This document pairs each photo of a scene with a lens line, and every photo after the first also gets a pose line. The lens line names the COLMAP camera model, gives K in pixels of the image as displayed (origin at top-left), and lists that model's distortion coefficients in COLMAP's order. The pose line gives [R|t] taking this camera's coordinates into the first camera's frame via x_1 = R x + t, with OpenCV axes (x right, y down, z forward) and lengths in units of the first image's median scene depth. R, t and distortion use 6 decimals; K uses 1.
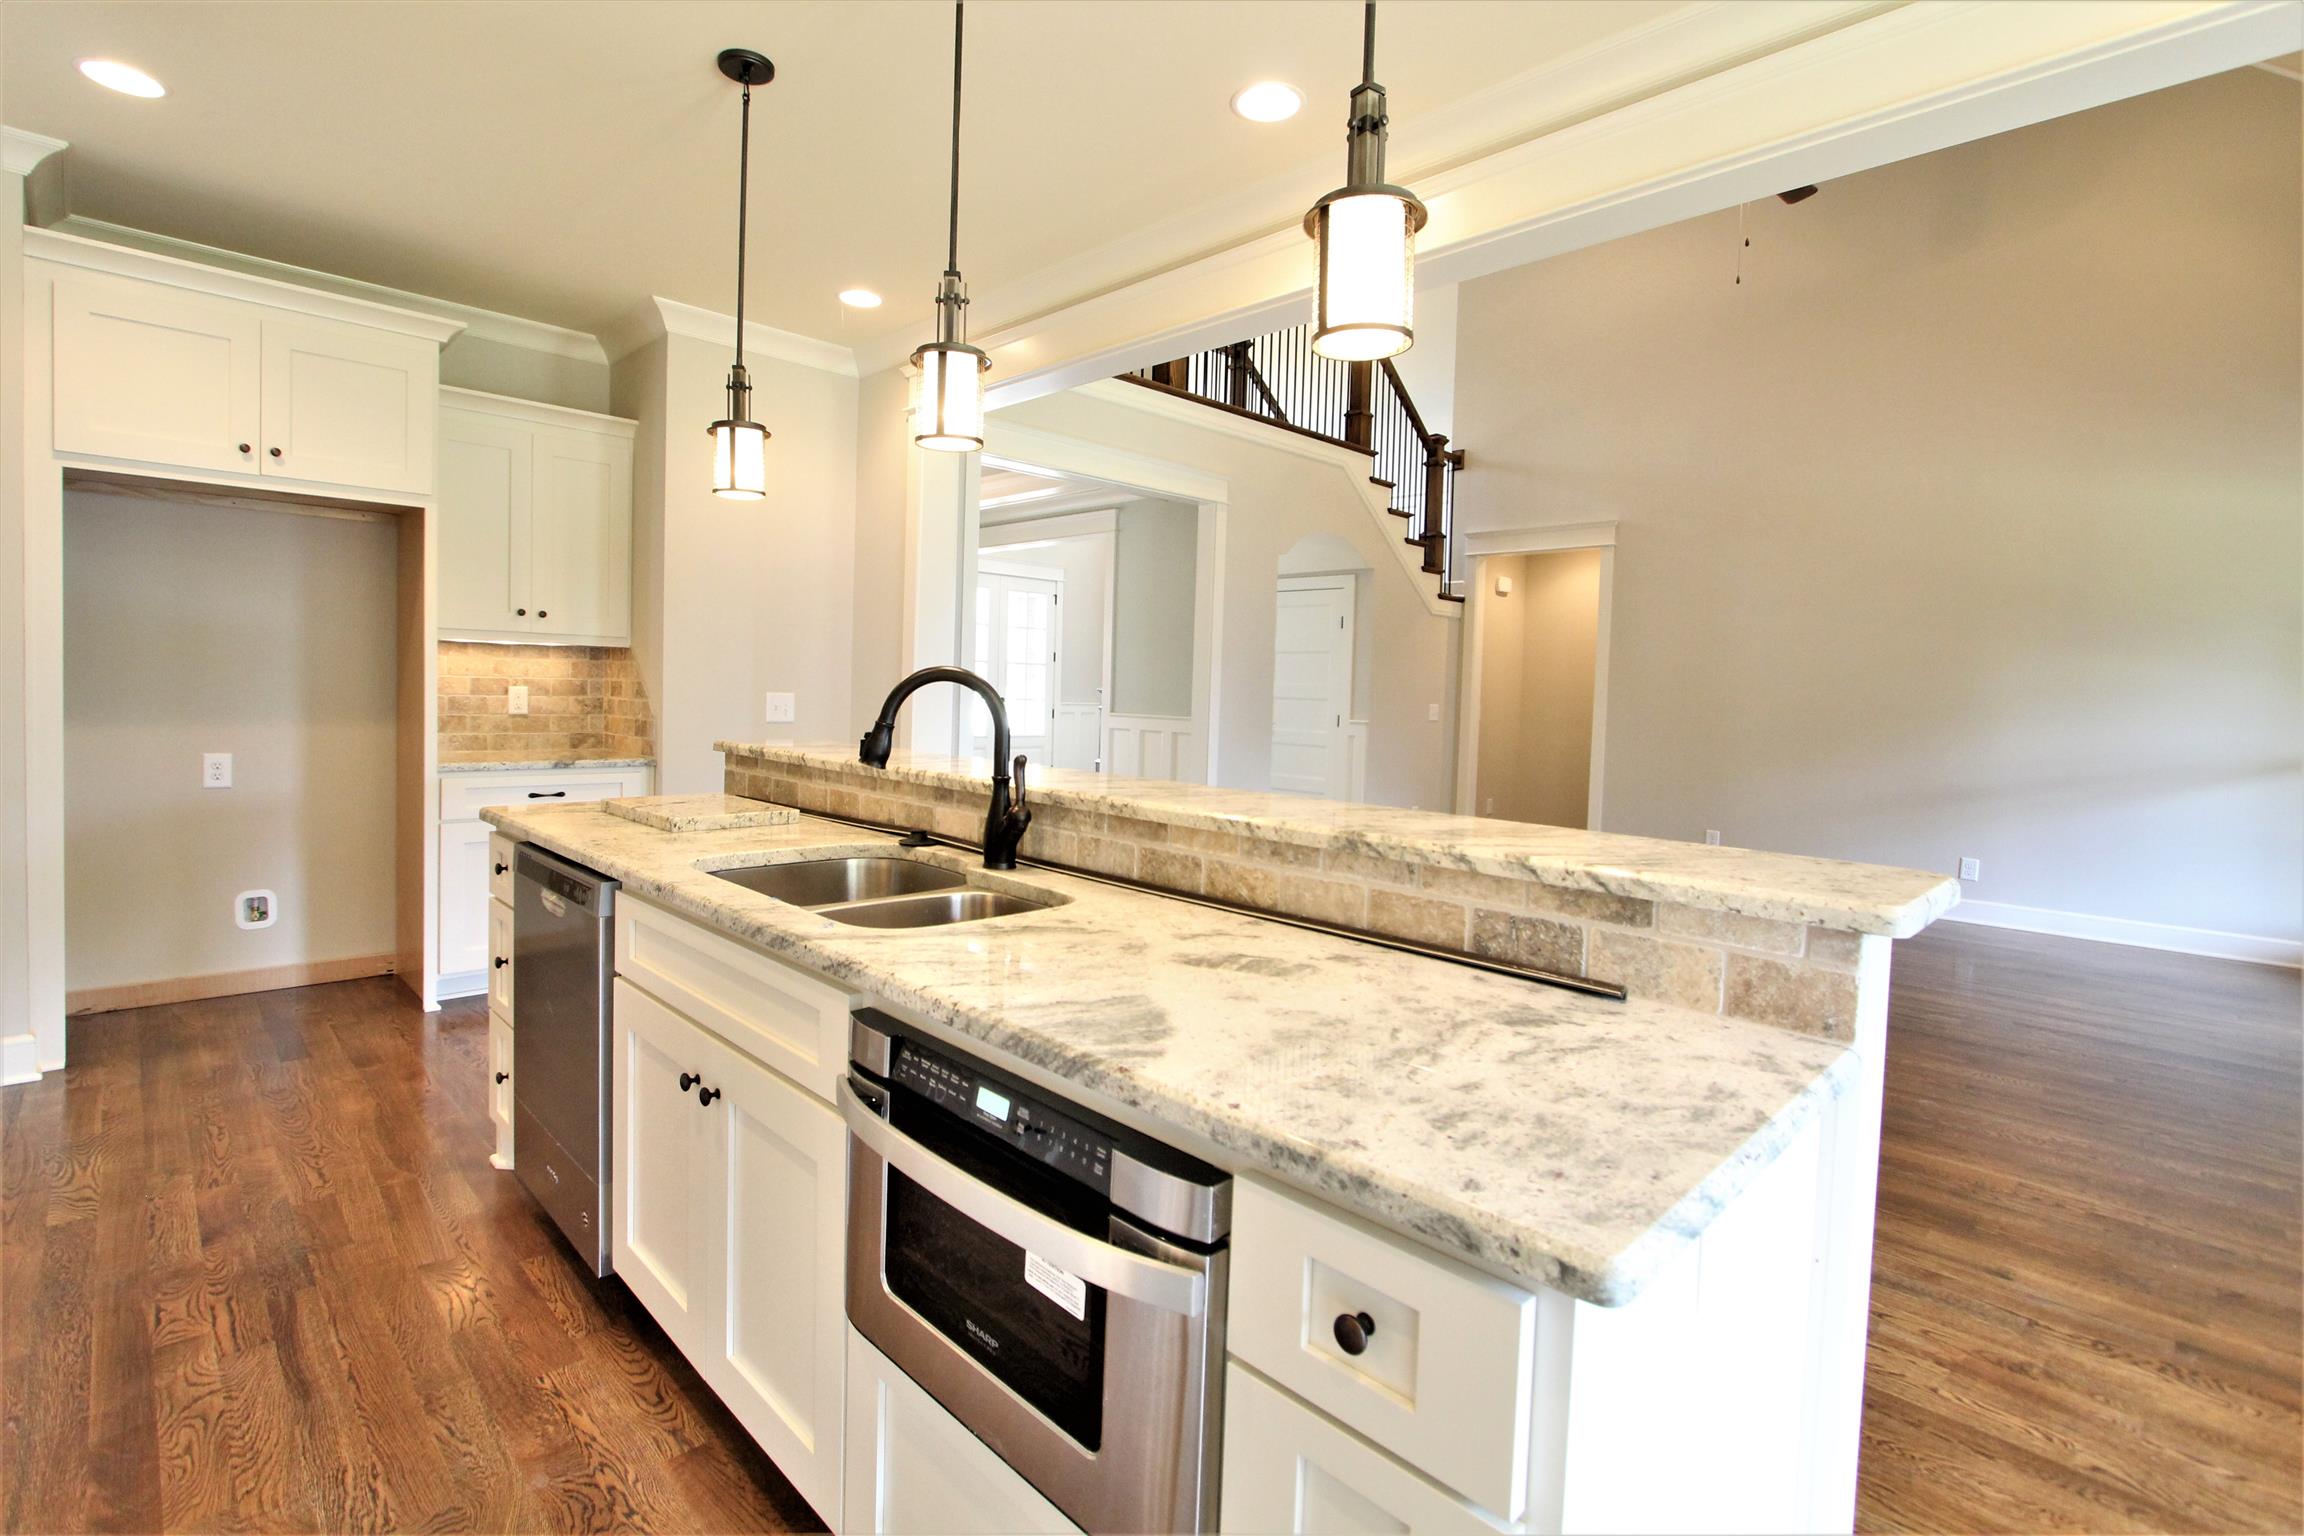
lens RADIAL K [[1067.8, 0, 1131.2], [0, 1067.8, 731.5], [0, 0, 1]] dist [-0.023145, 0.005936]
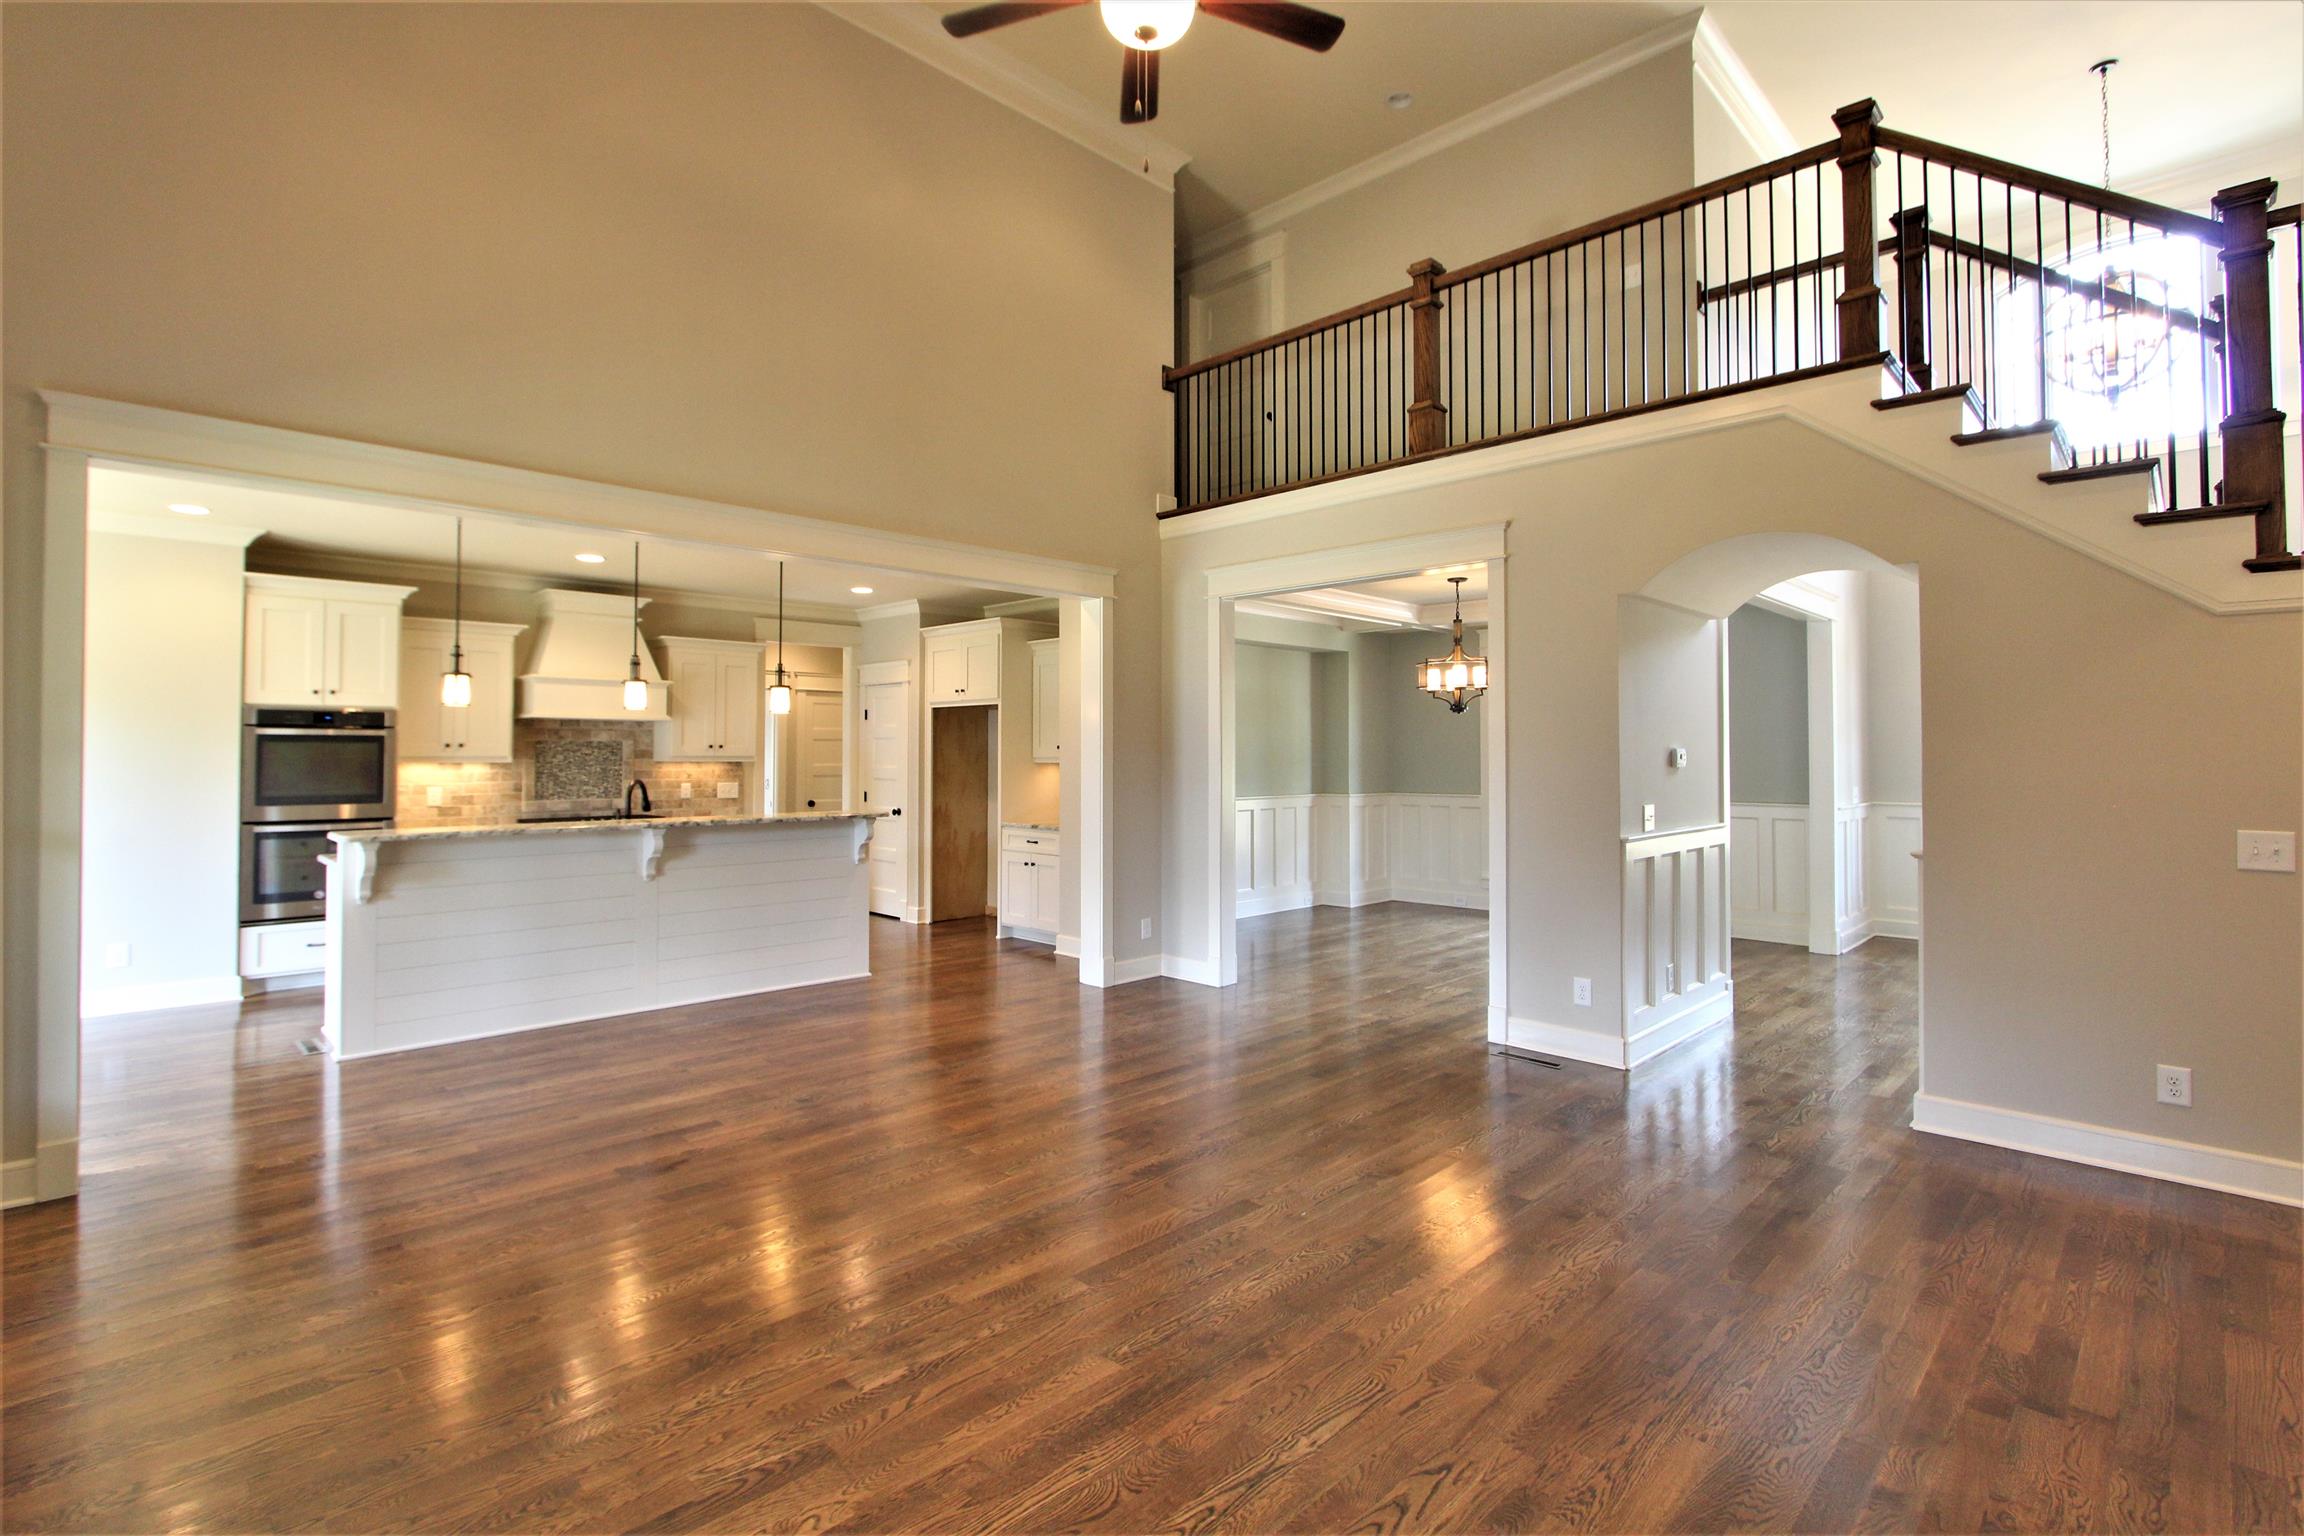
lens RADIAL K [[1067.8, 0, 1131.2], [0, 1067.8, 731.5], [0, 0, 1]] dist [-0.023145, 0.005936]
pose [[0.005865, -0.050406, -0.998712, 2.272862], [-0.042550, 0.997812, -0.050610, -0.081444], [0.999077, 0.042792, 0.003708, 1.878086]]
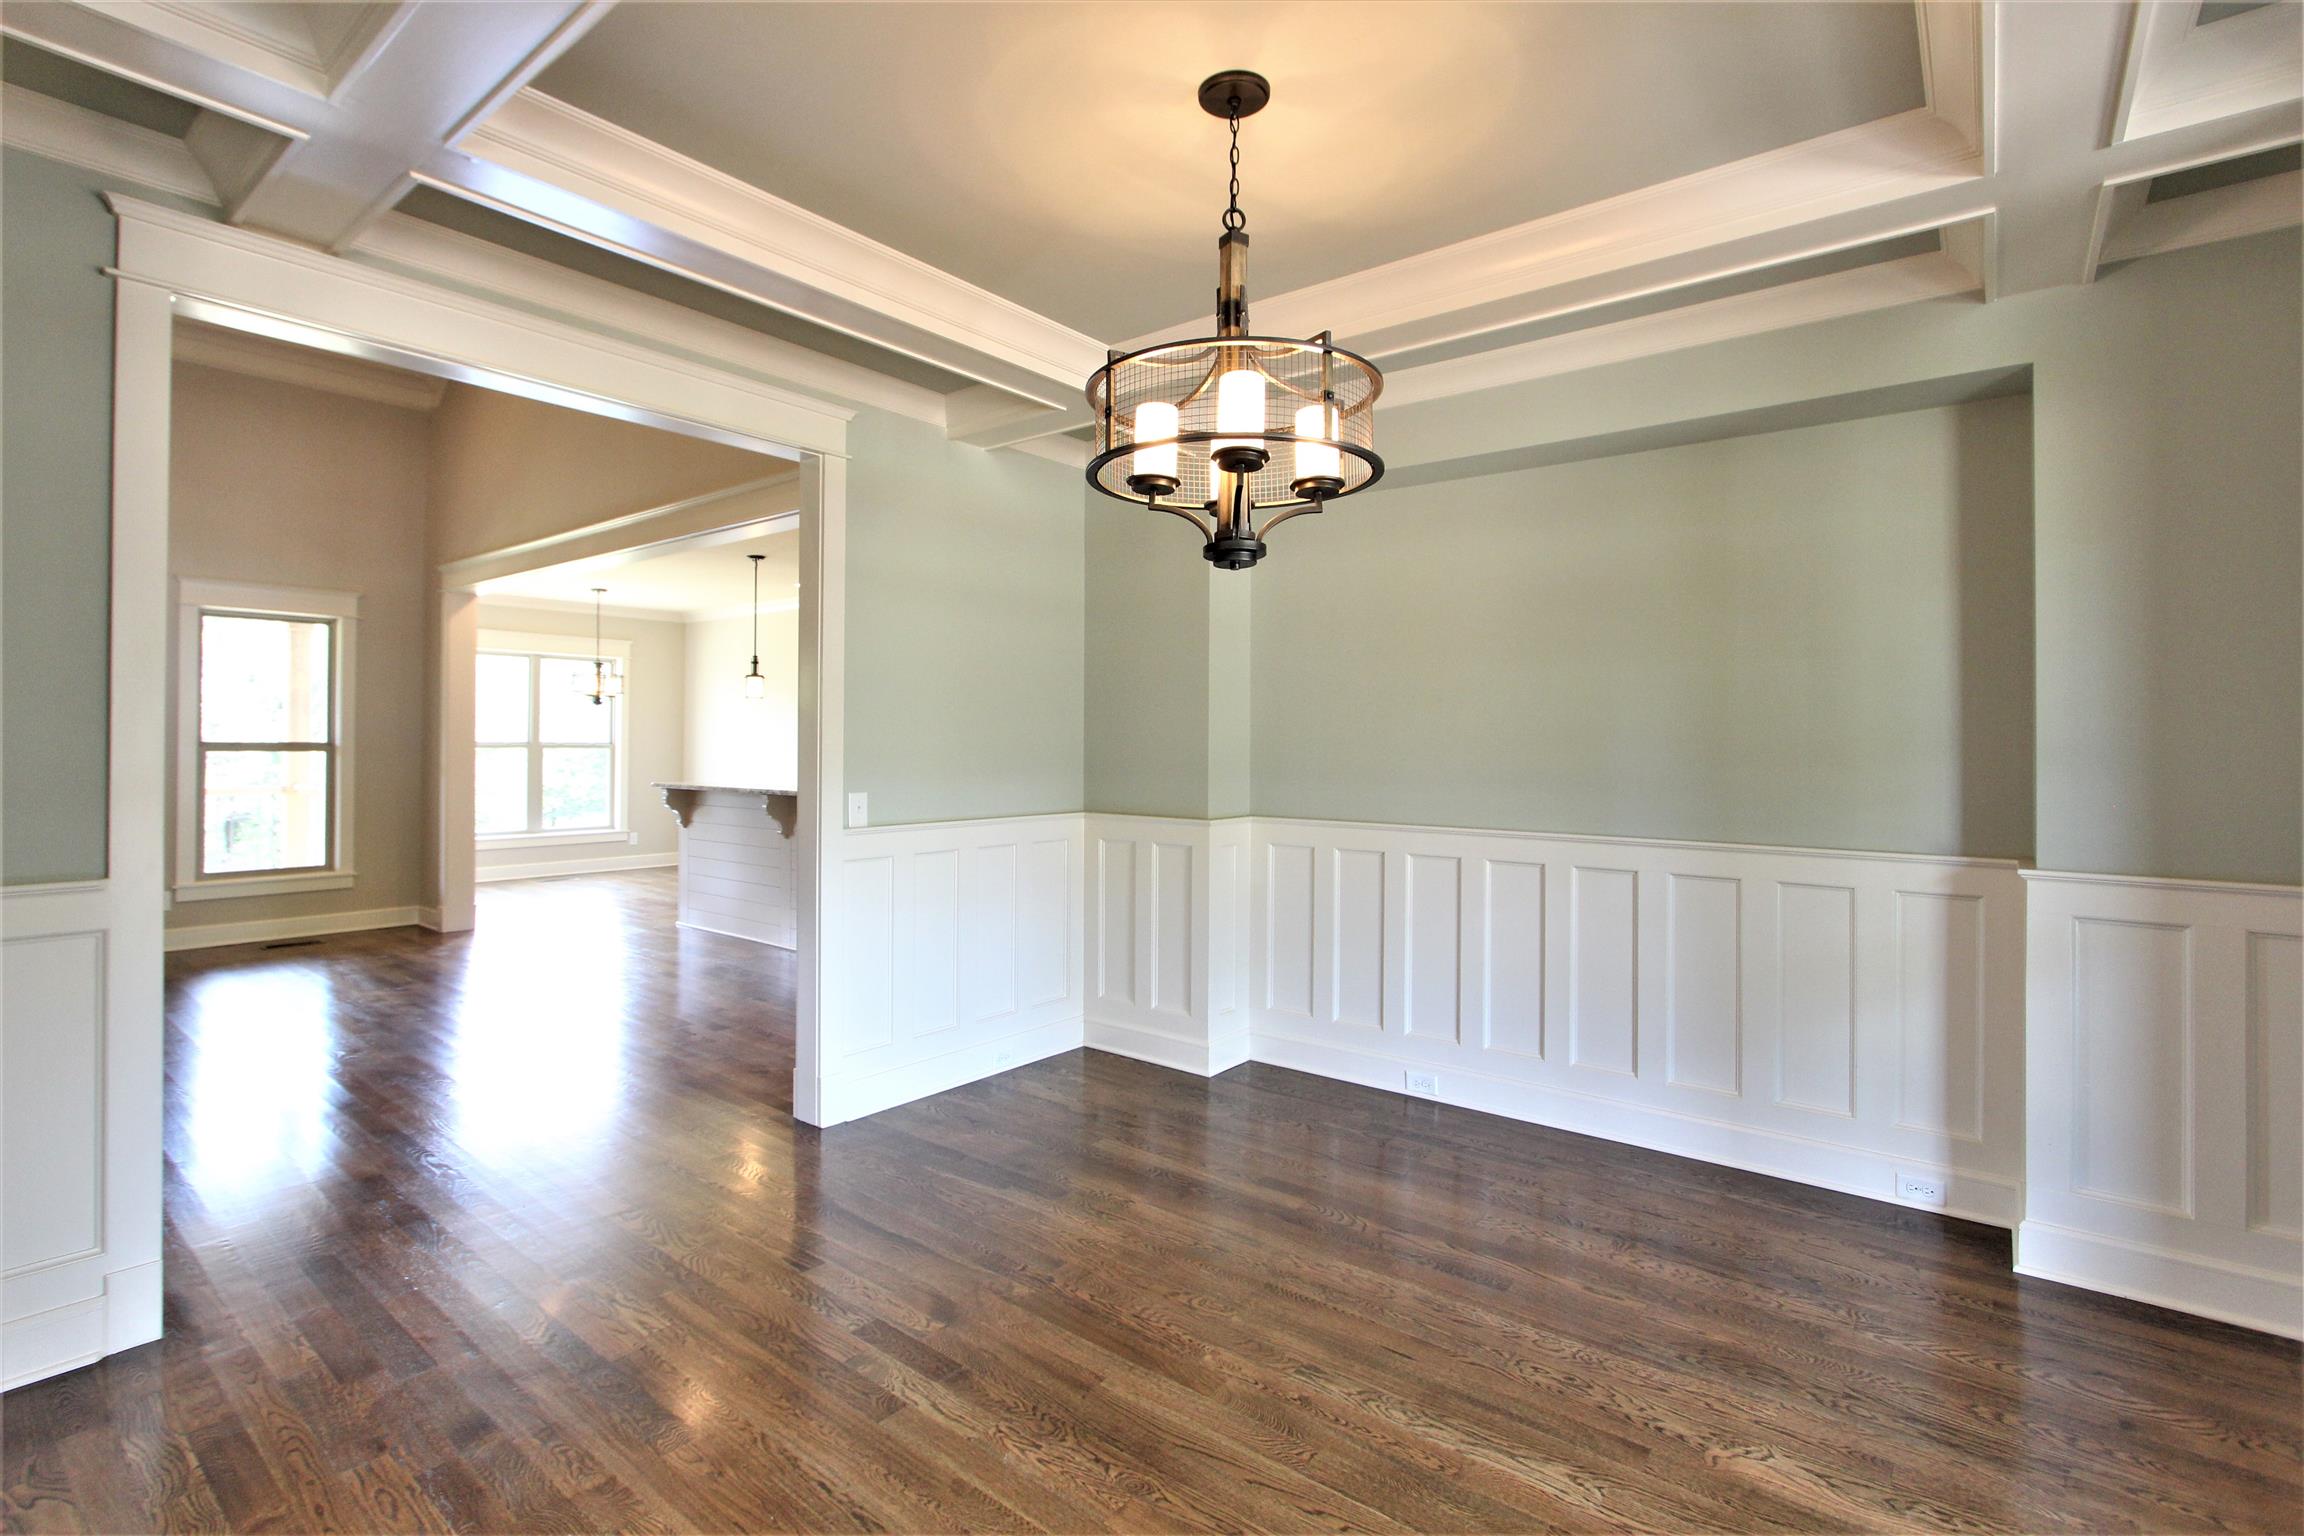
lens RADIAL K [[1067.8, 0, 1131.2], [0, 1067.8, 731.5], [0, 0, 1]] dist [-0.023145, 0.005936]
pose [[-0.992323, -0.038109, -0.117654, -0.606211], [-0.041487, 0.998790, 0.026398, -0.215128], [0.116506, 0.031076, -0.992704, 3.675106]]
